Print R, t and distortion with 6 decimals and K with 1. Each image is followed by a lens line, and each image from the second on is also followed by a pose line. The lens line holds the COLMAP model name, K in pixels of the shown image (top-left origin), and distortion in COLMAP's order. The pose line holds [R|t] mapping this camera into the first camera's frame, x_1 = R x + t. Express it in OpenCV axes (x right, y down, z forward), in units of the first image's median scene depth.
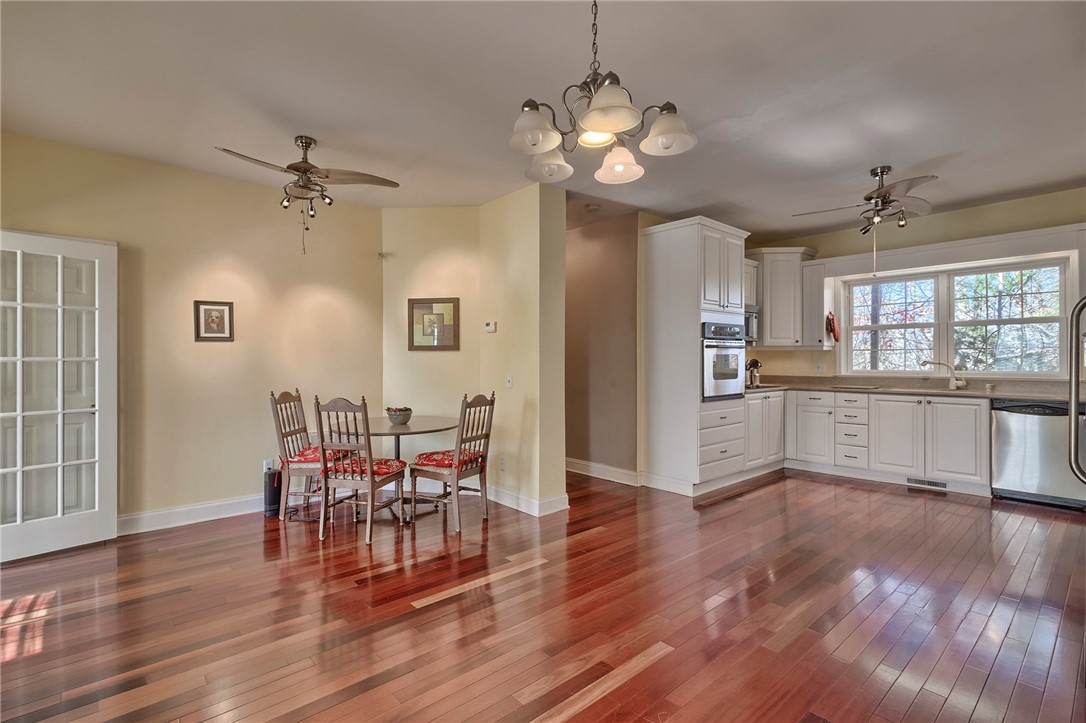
lens RADIAL K [[503.0, 0, 537.9], [0, 503.0, 358.9], [0, 0, 1]] dist [0.000614, -0.000148]
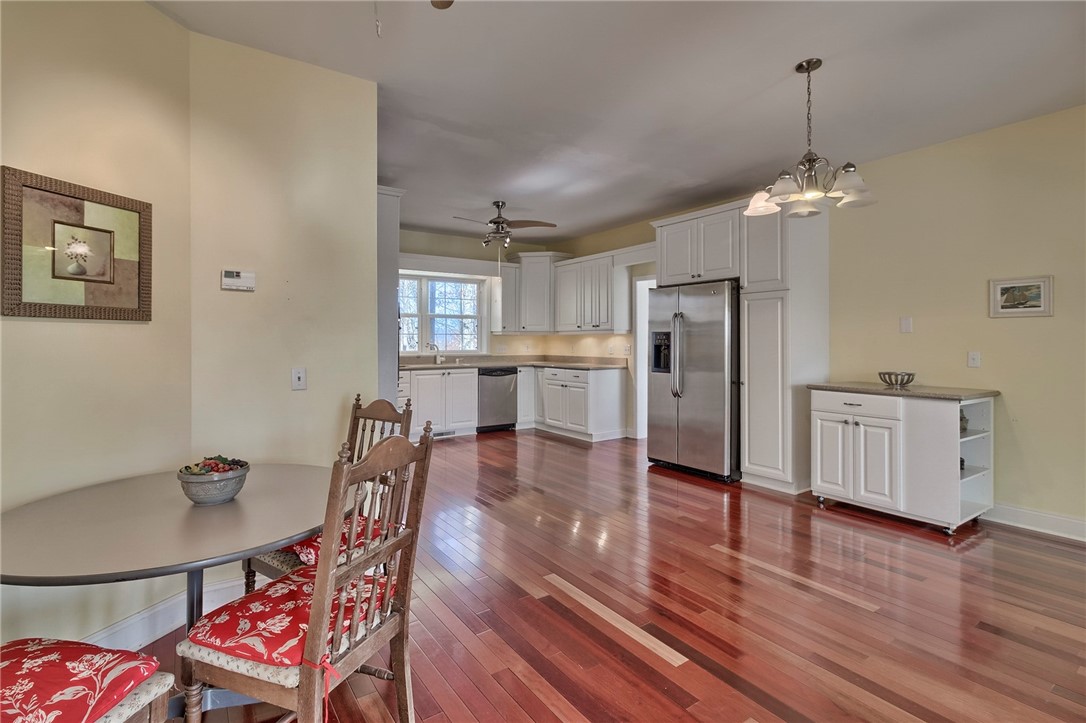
lens RADIAL K [[512.6, 0, 528.7], [0, 512.6, 338.7], [0, 0, 1]] dist [-0.000346, -0.000145]
pose [[0.132001, 0.007200, 0.991223, -0.556774], [0.000579, 0.999973, -0.007341, 0.002302], [-0.991249, 0.001543, 0.131993, 0.593559]]
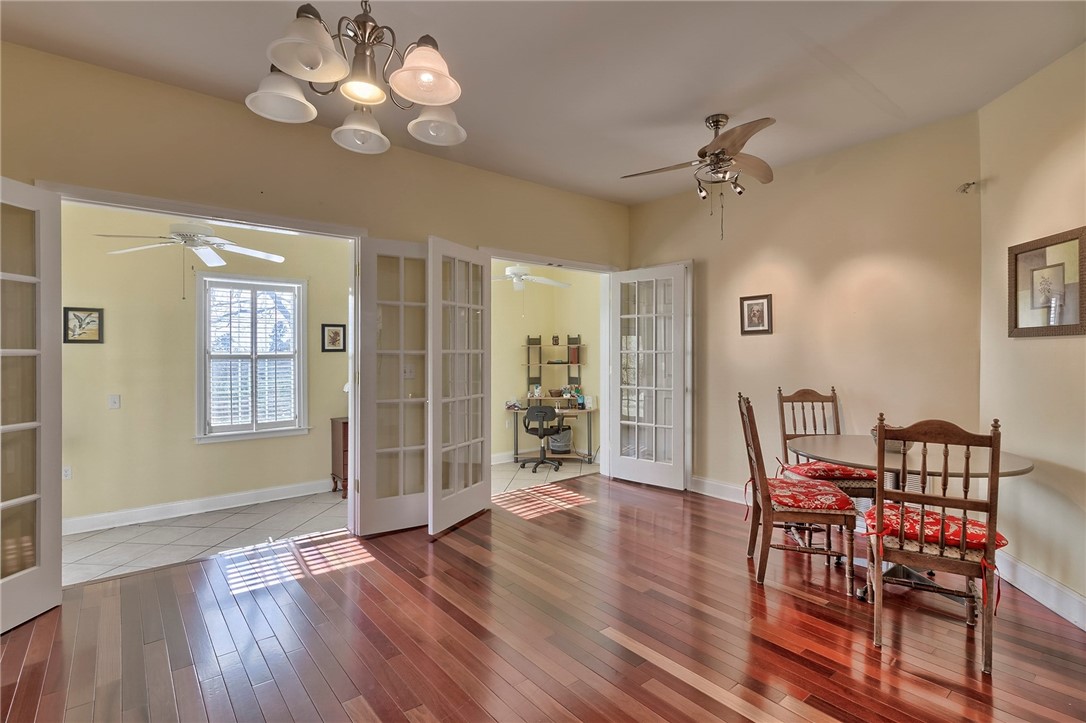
lens RADIAL K [[517.5, 0, 543.0], [0, 517.5, 350.6], [0, 0, 1]] dist [0.000939, 0.000105]
pose [[-0.029516, 0.001867, -0.999563, 0.349228], [0.003678, 0.999992, 0.001759, -0.004317], [0.999558, -0.003625, -0.029523, 0.481022]]
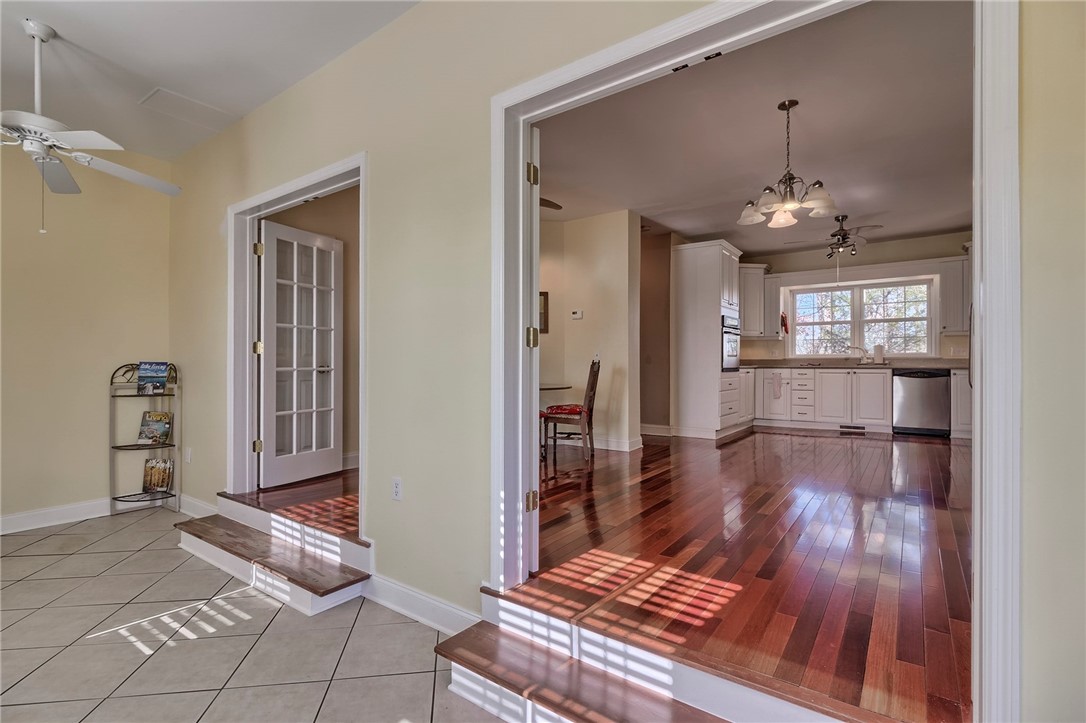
lens RADIAL K [[503.2, 0, 536.7], [0, 503.2, 362.4], [0, 0, 1]] dist [0.000757, 0.000176]
pose [[0.976615, 0.003210, 0.214973, -0.453999], [-0.002713, 0.999993, -0.002611, 0.061158], [-0.214980, 0.001967, 0.976617, -0.248153]]
